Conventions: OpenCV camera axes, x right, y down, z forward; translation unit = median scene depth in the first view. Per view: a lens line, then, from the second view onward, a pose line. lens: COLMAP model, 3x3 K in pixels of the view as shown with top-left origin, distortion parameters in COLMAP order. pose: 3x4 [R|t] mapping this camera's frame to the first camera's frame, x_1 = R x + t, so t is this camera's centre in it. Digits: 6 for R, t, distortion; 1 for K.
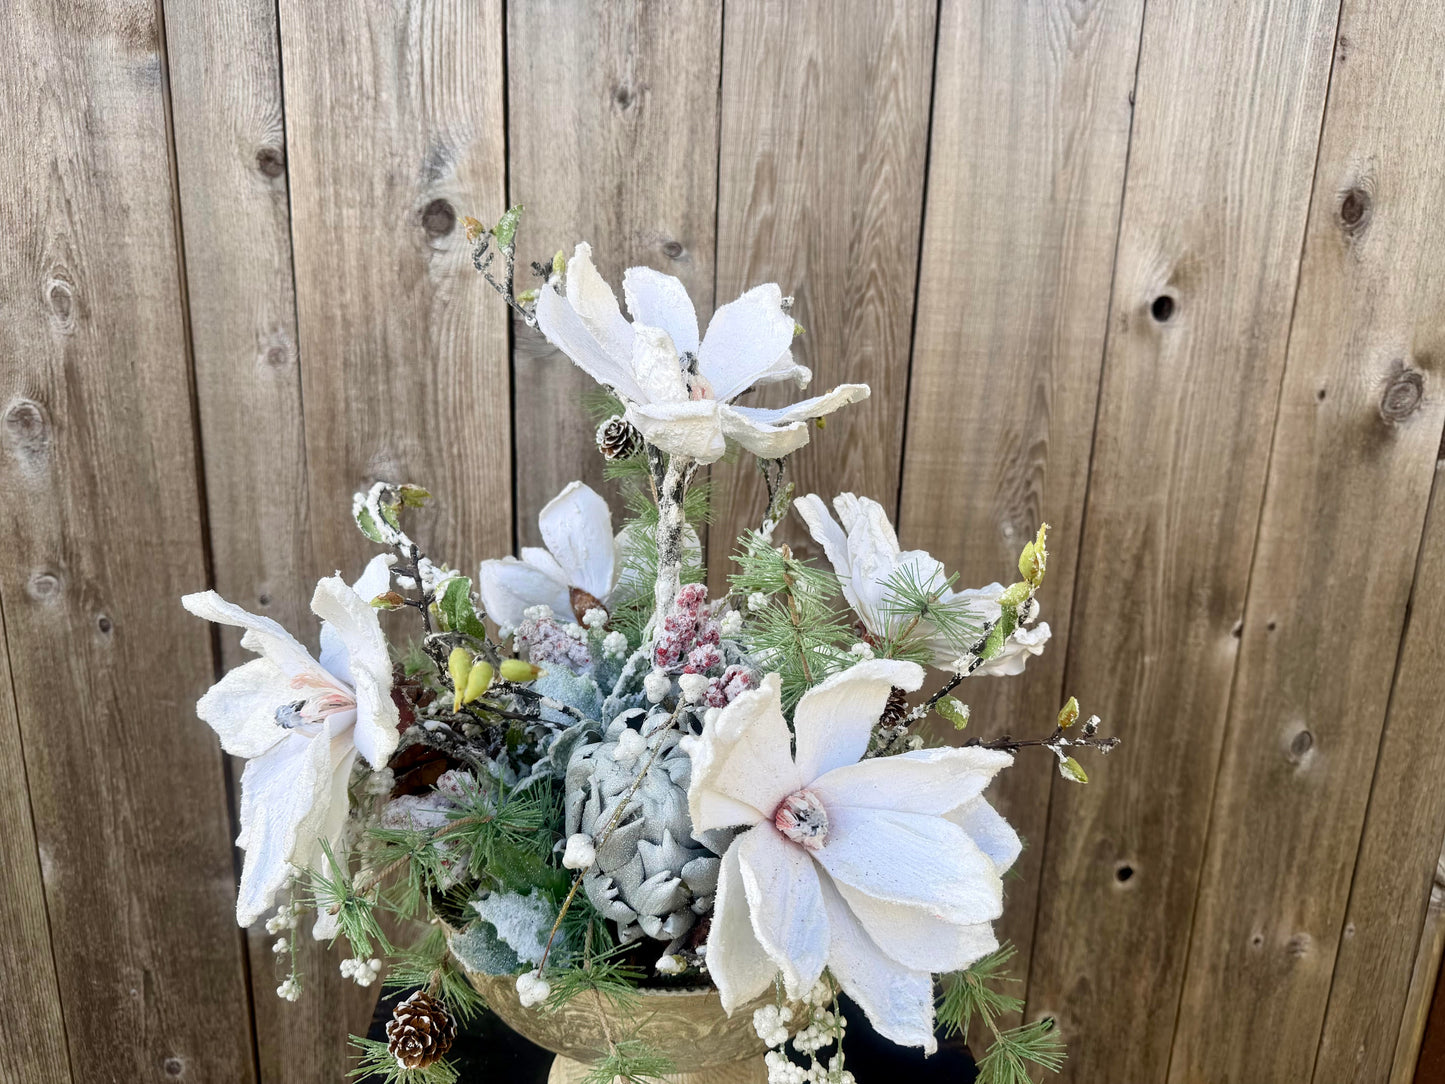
lens RADIAL K [[1038.0, 0, 726.0], [0, 1038.0, 539.8], [0, 0, 1]] dist [-0.006712, -0.002879]
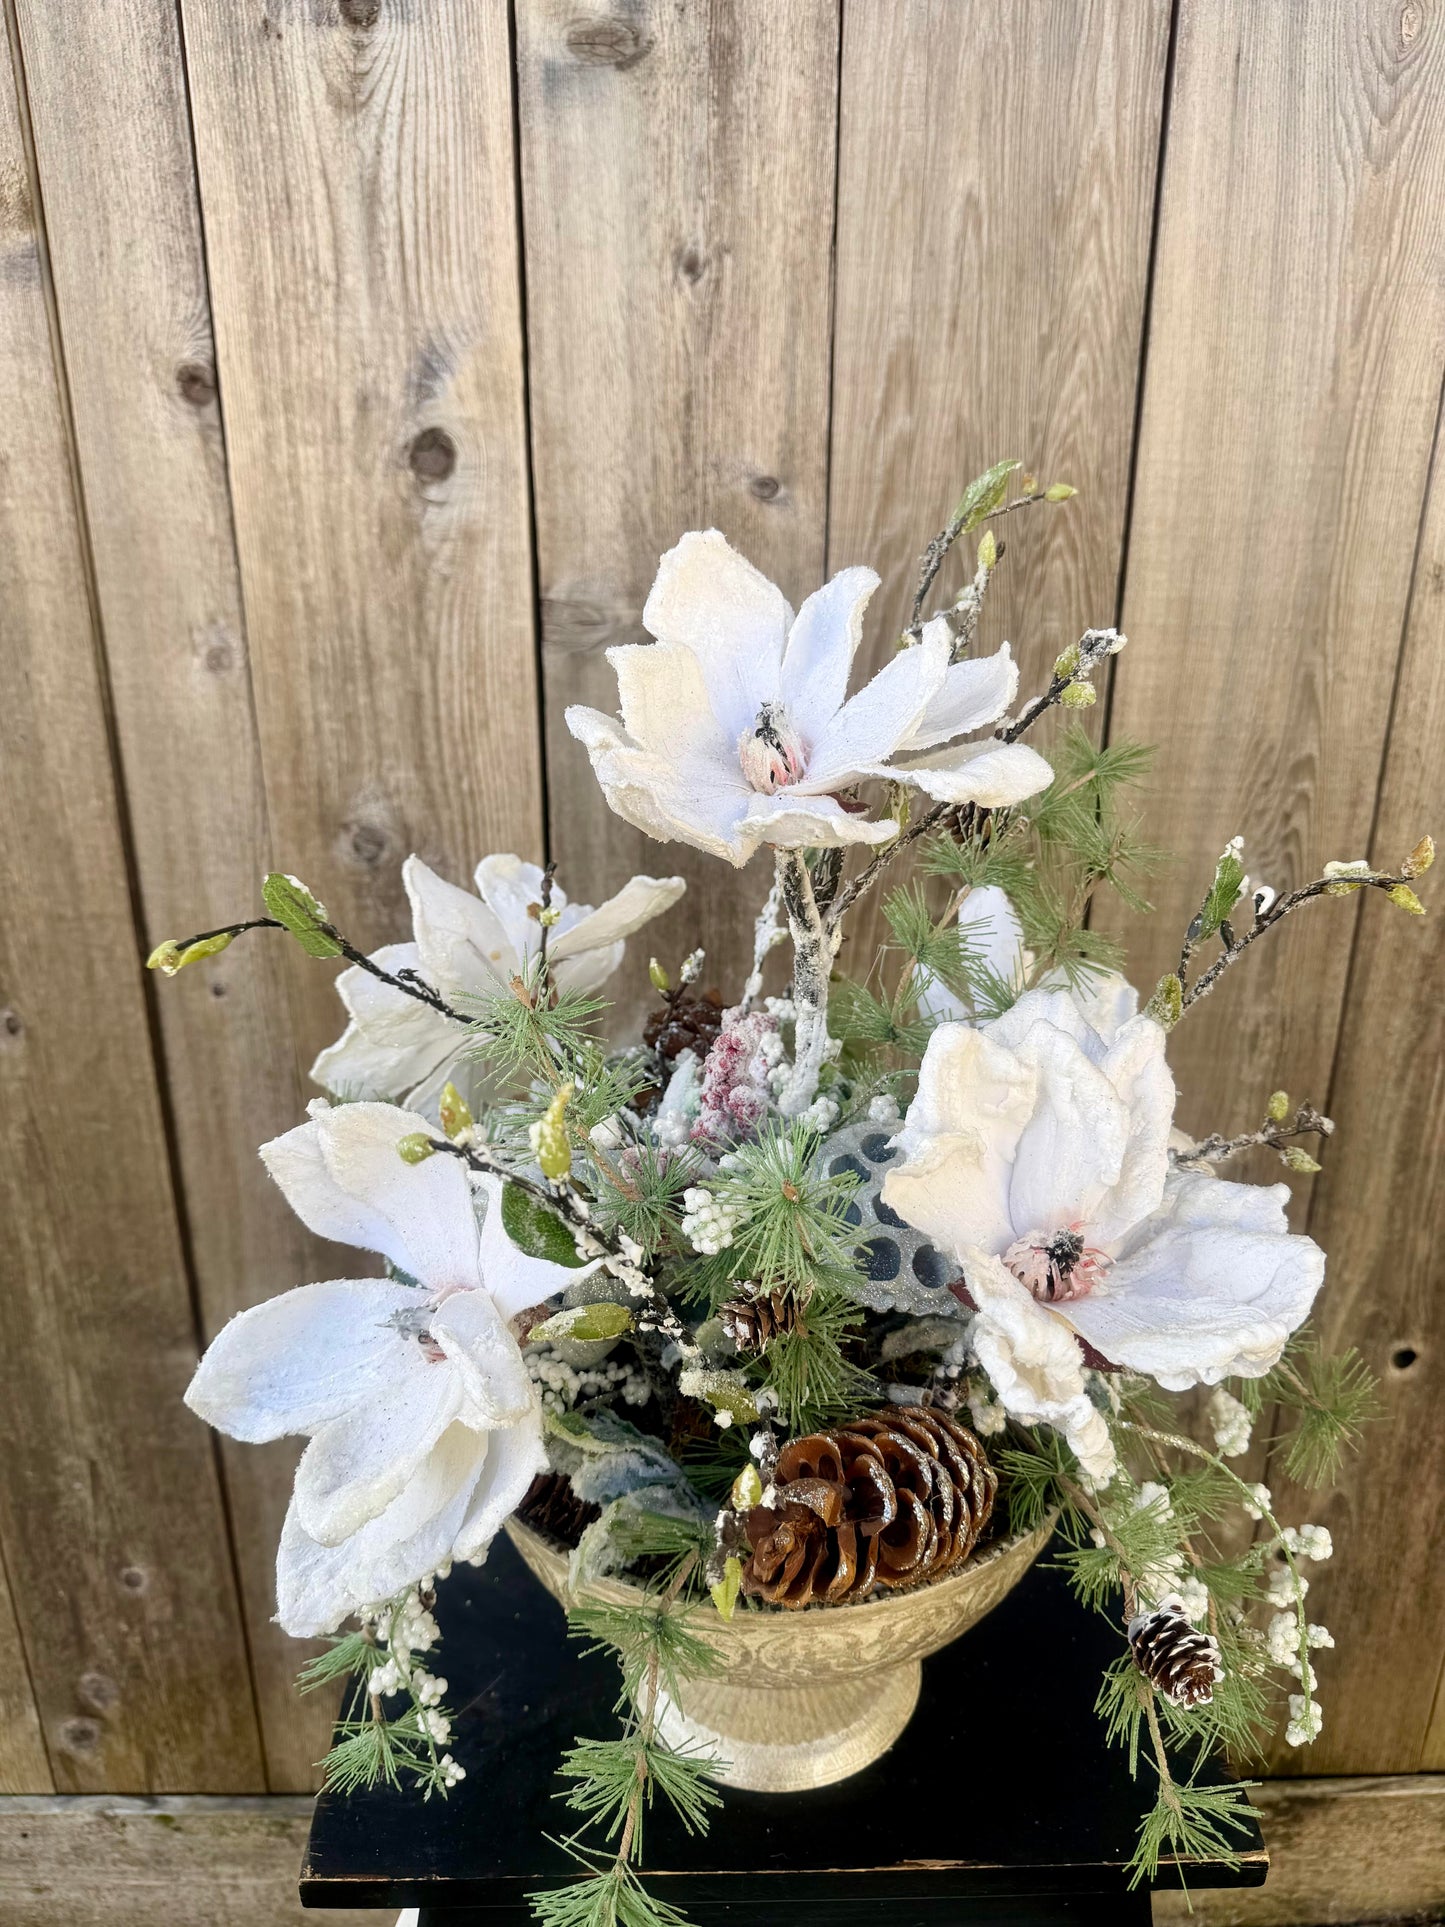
lens RADIAL K [[1391.1, 0, 723.7], [0, 1391.1, 957.6], [0, 0, 1]] dist [-0.009234, -0.002481]
pose [[0.996765, -0.003348, -0.080303, -0.006251], [0.010953, 0.995469, 0.094456, -0.059243], [0.079623, -0.095030, 0.992285, 0.051473]]
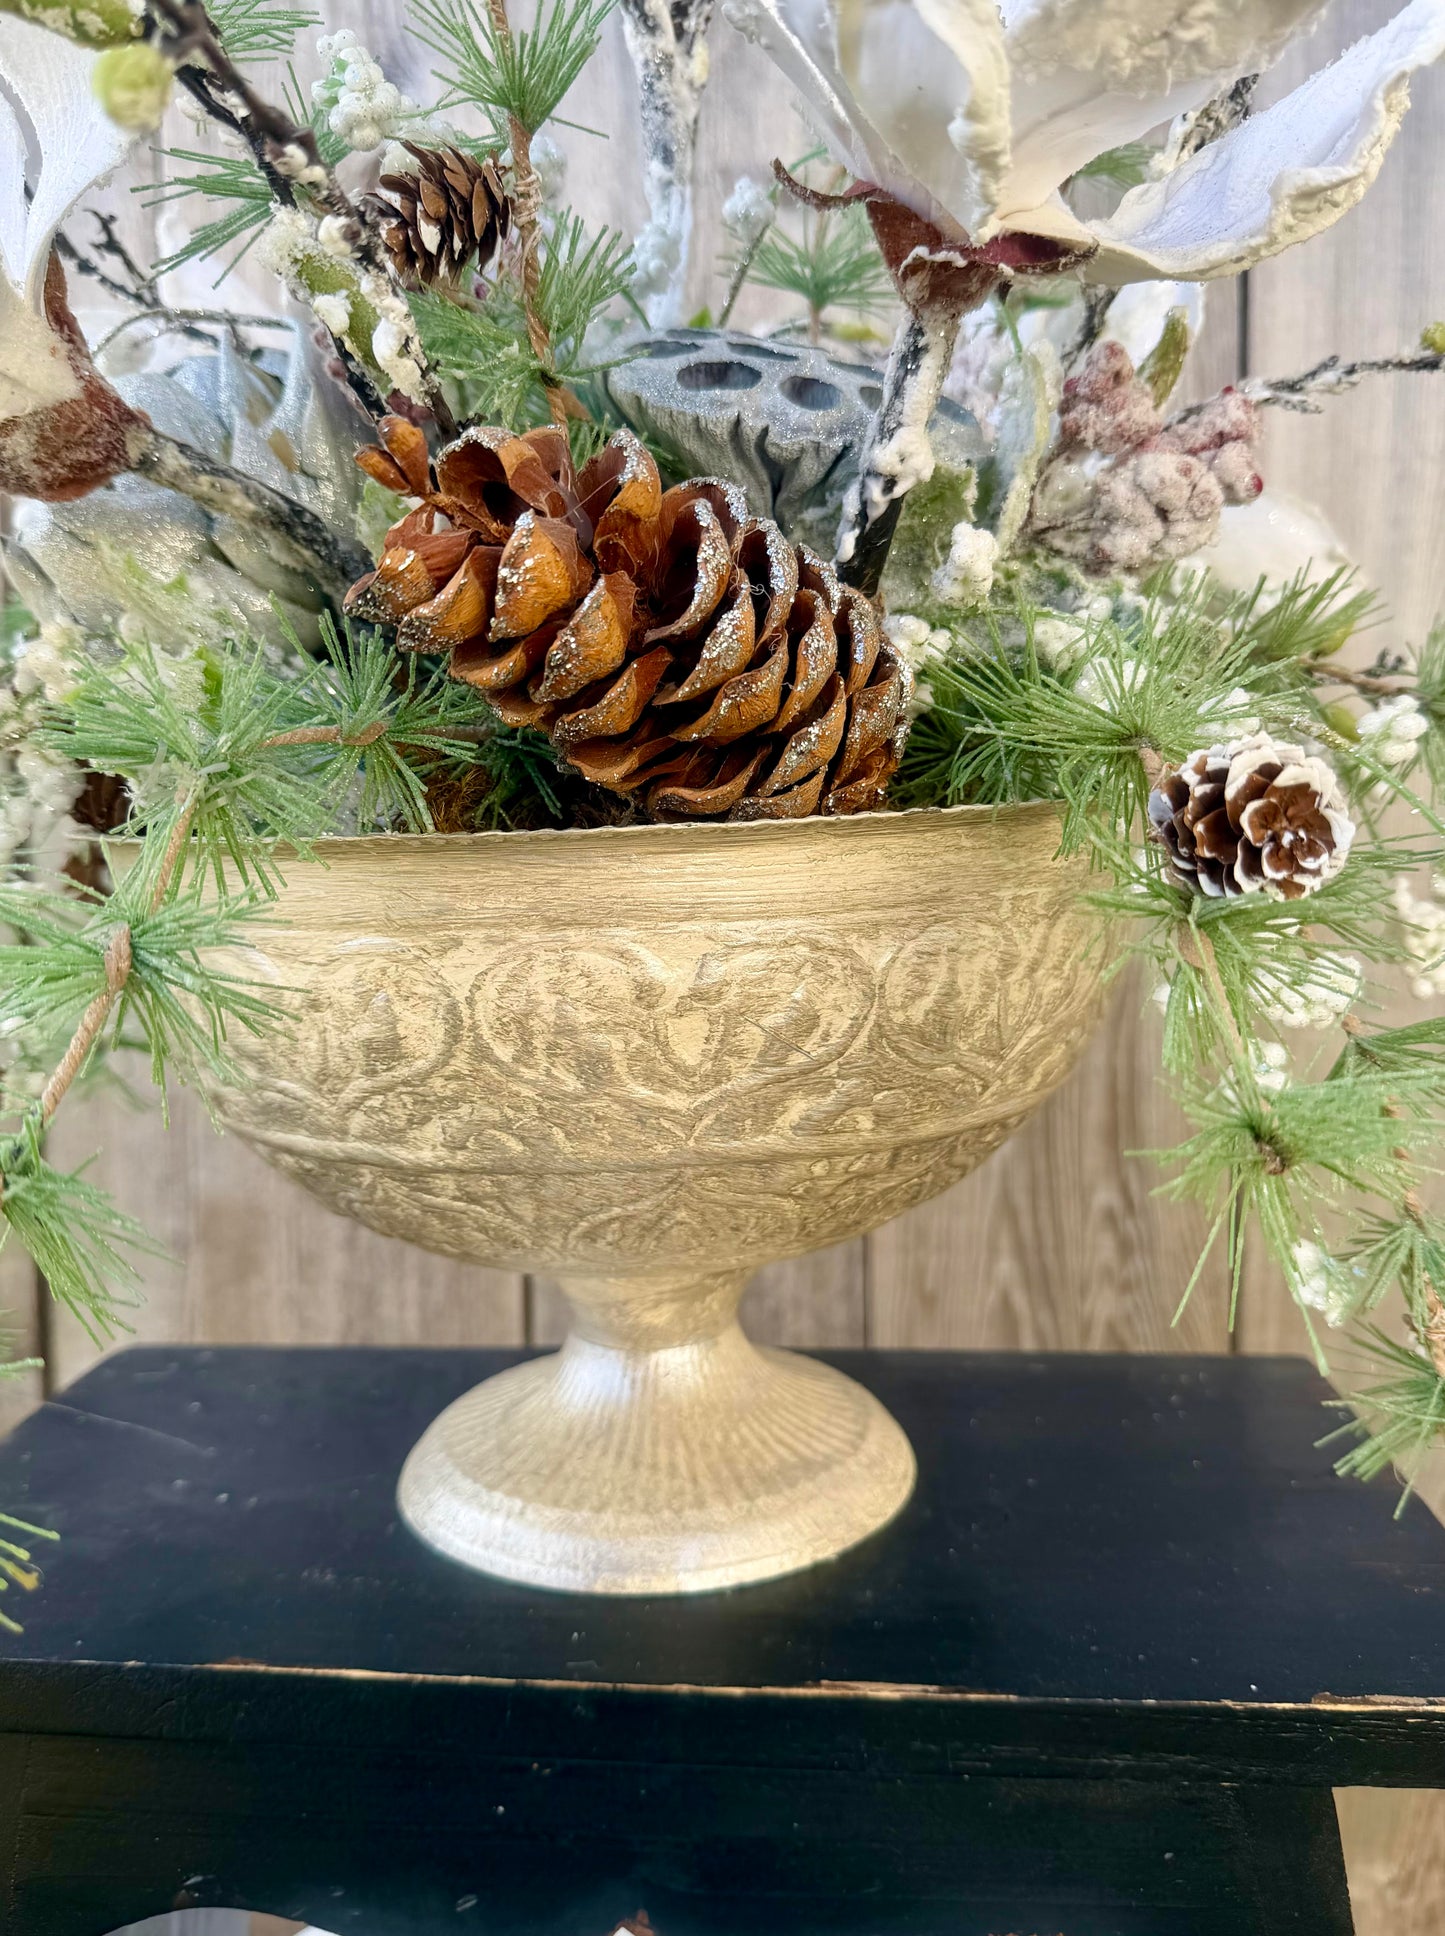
lens RADIAL K [[1570.3, 0, 716.4], [0, 1570.3, 971.9], [0, 0, 1]] dist [0.093717, -0.203742]
pose [[0.978731, -0.030530, -0.202865, 0.074932], [-0.003361, 0.986346, -0.164651, 0.287733], [0.205122, 0.161831, 0.965265, 0.243956]]
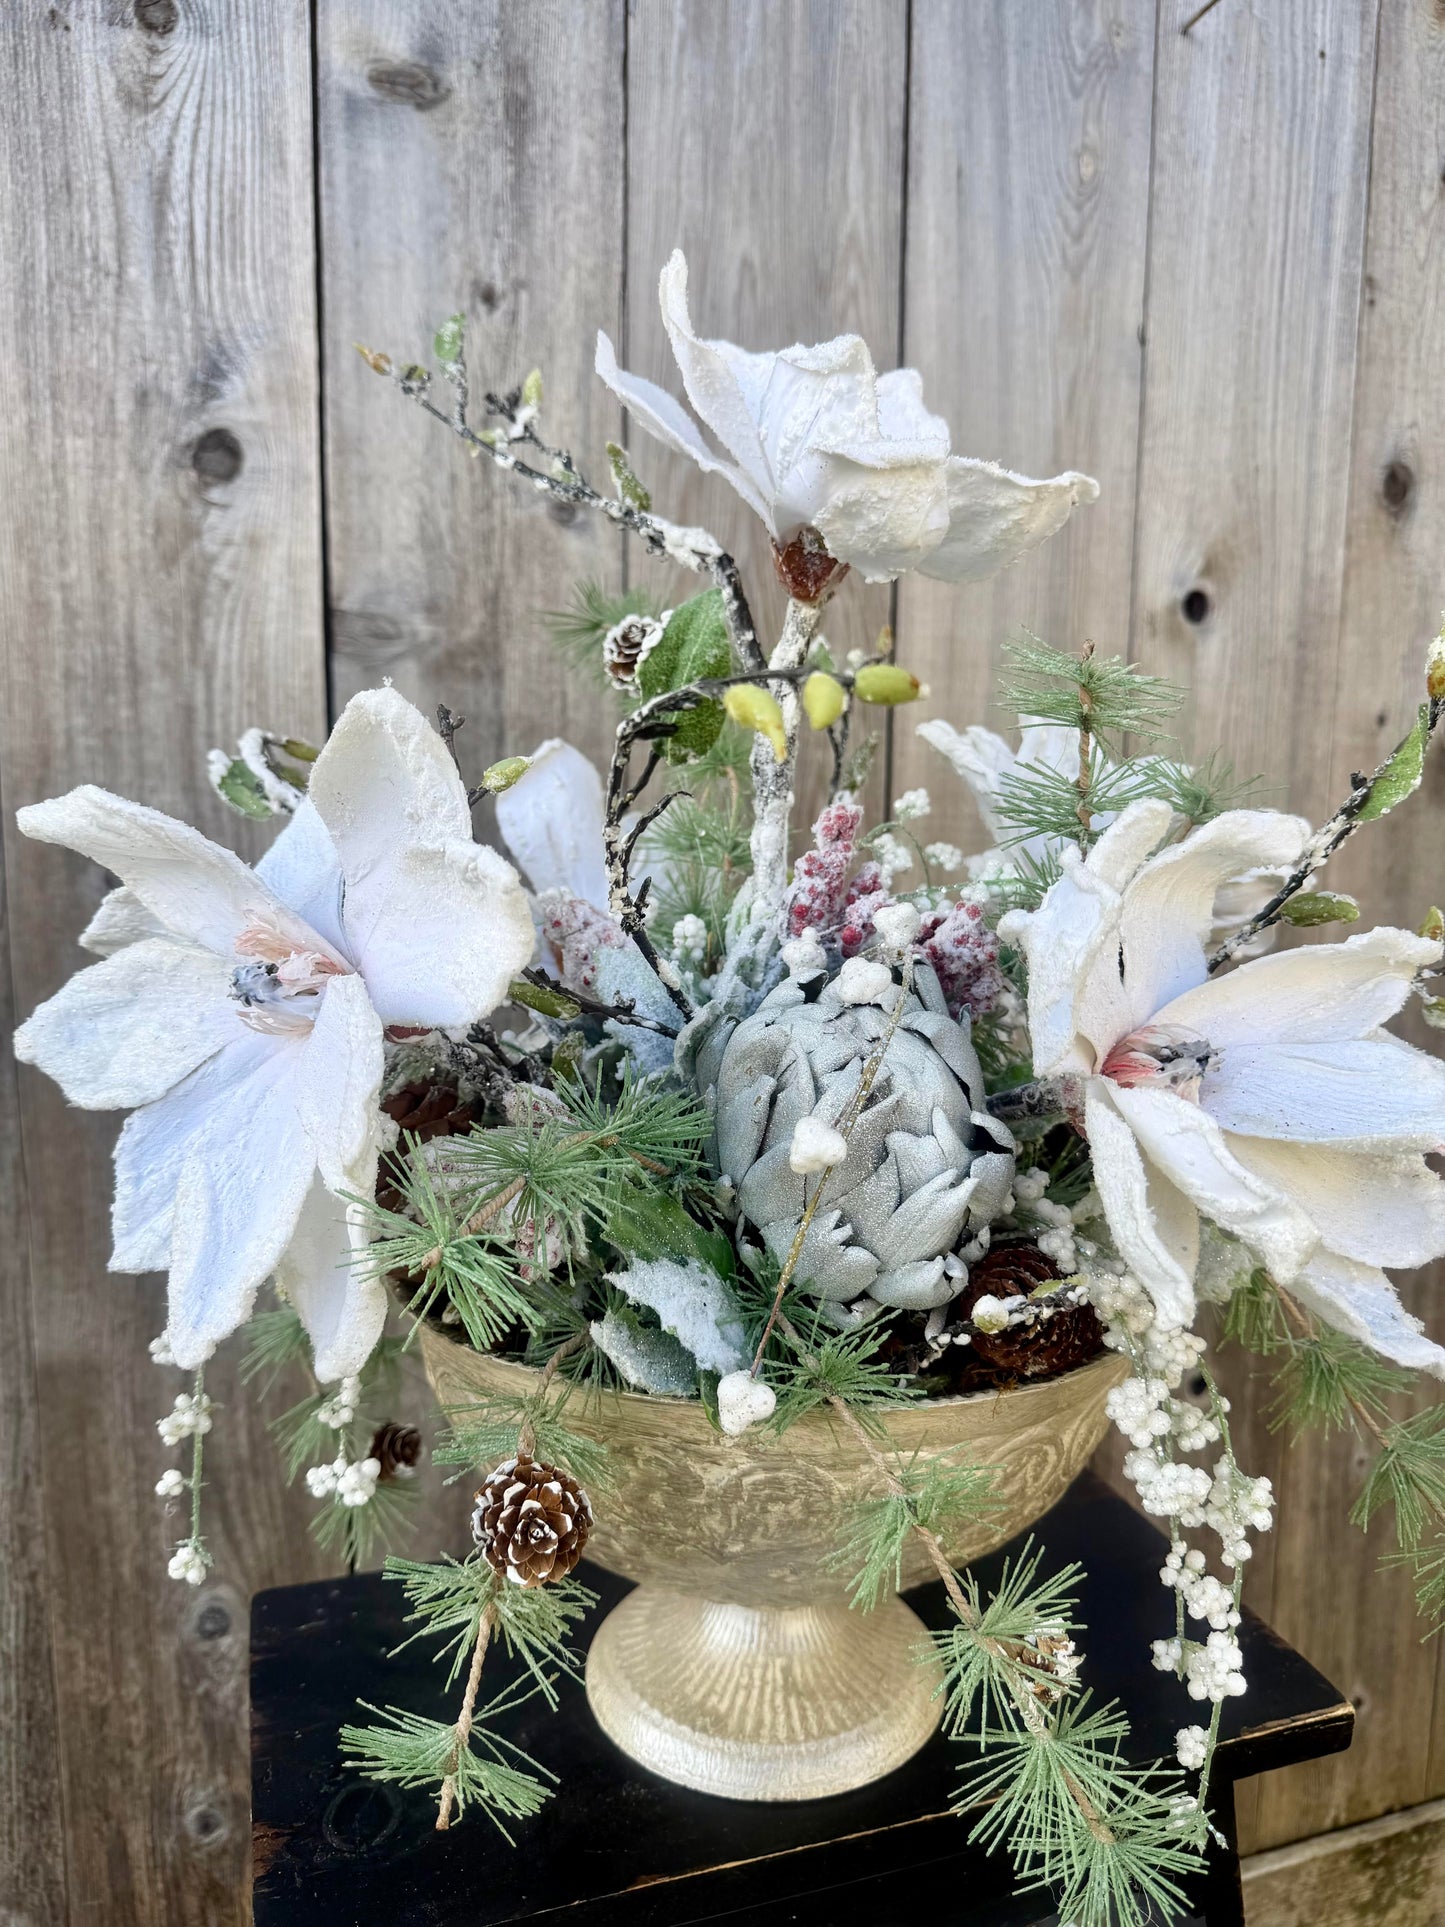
lens RADIAL K [[1397.7, 0, 717.4], [0, 1397.7, 963.9], [0, 0, 1]] dist [-0.019175, 0.006599]
pose [[0.977117, -0.051801, 0.206298, -0.165355], [0.073679, 0.992274, -0.099815, 0.127027], [-0.199534, 0.112731, 0.973385, 0.102505]]
